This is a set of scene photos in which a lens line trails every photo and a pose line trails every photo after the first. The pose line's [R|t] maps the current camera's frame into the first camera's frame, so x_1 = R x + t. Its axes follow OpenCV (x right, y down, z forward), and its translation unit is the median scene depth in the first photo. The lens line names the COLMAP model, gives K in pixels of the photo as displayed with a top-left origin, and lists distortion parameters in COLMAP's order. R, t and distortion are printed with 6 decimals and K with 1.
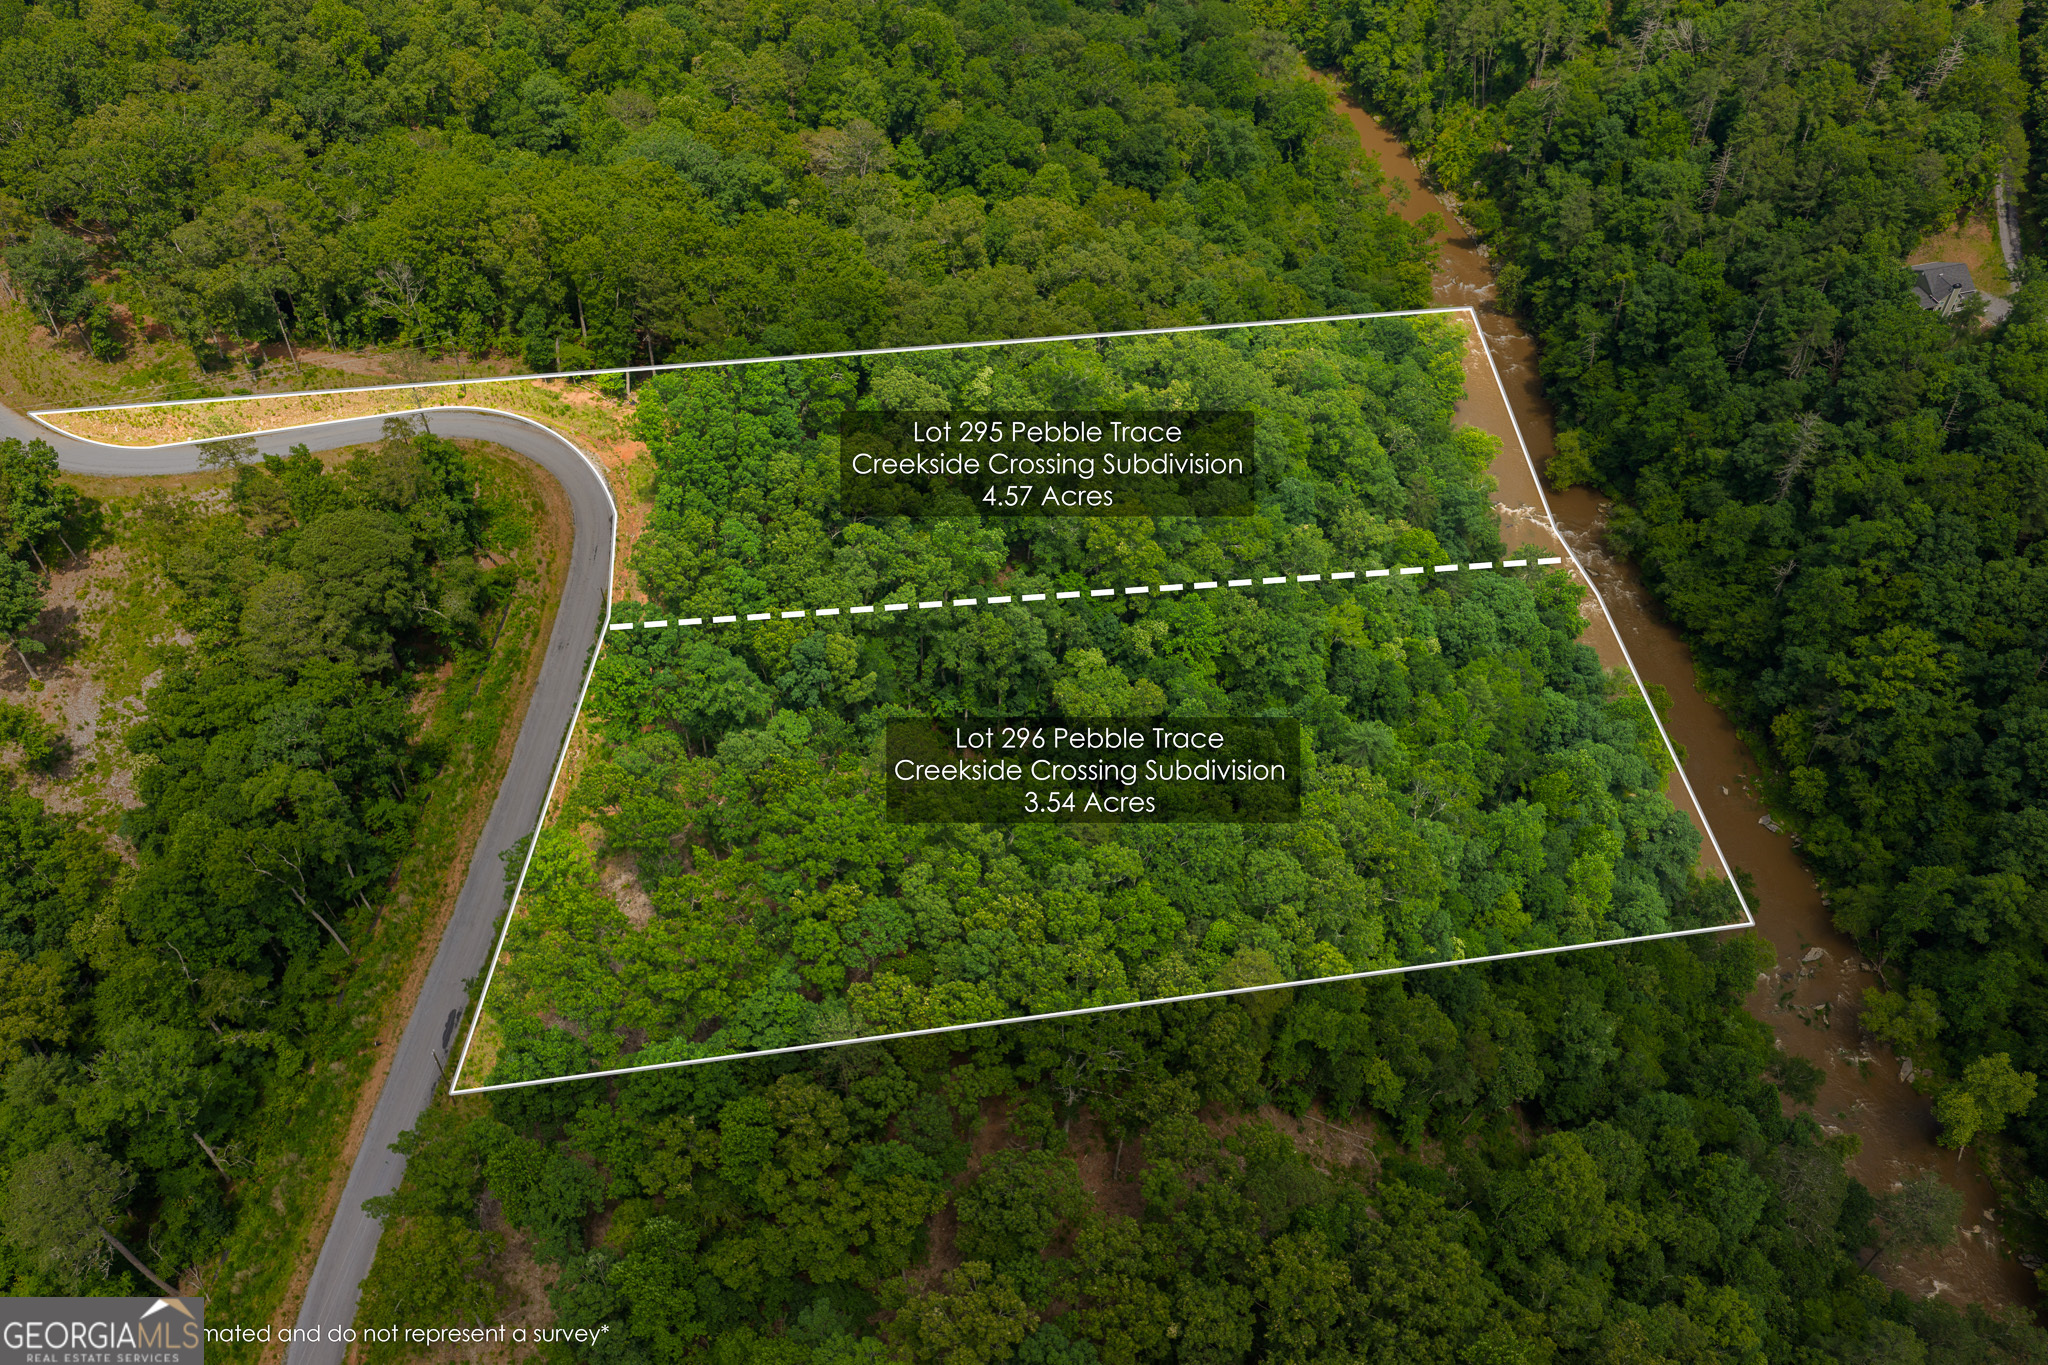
lens RADIAL K [[1699.7, 0, 1027.0], [0, 1699.7, 687.3], [0, 0, 1]] dist [0.026178, -0.046673]
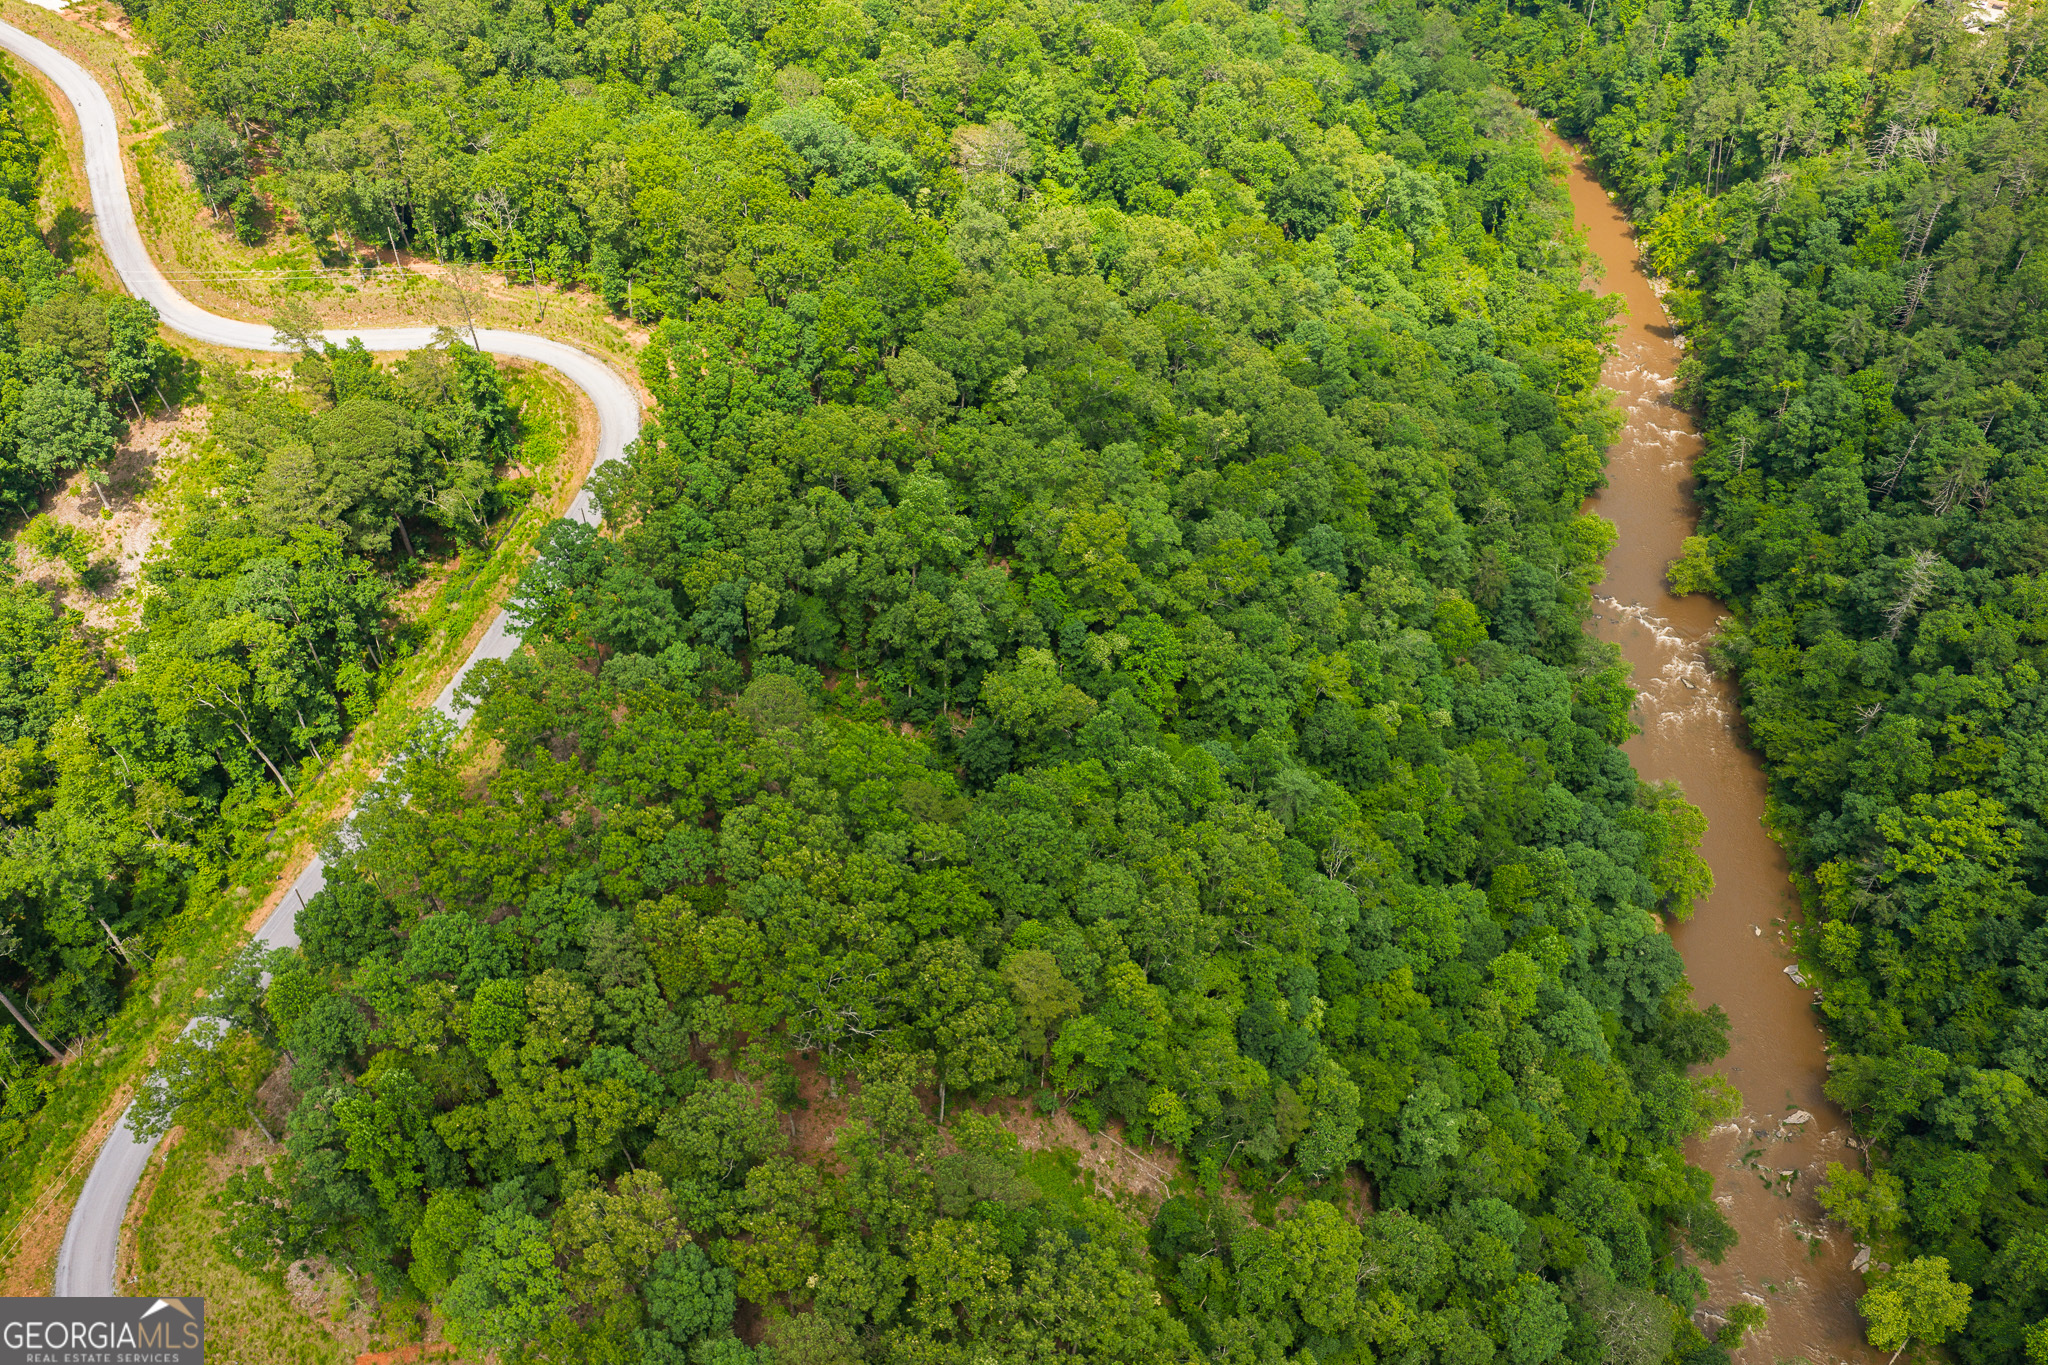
lens RADIAL K [[1699.7, 0, 1027.0], [0, 1699.7, 687.3], [0, 0, 1]] dist [0.026178, -0.046673]
pose [[0.967960, 0.177840, -0.177272, 0.173433], [-0.180703, 0.983538, -0.000008, 0.001144], [0.174353, 0.032041, 0.984162, 0.000211]]
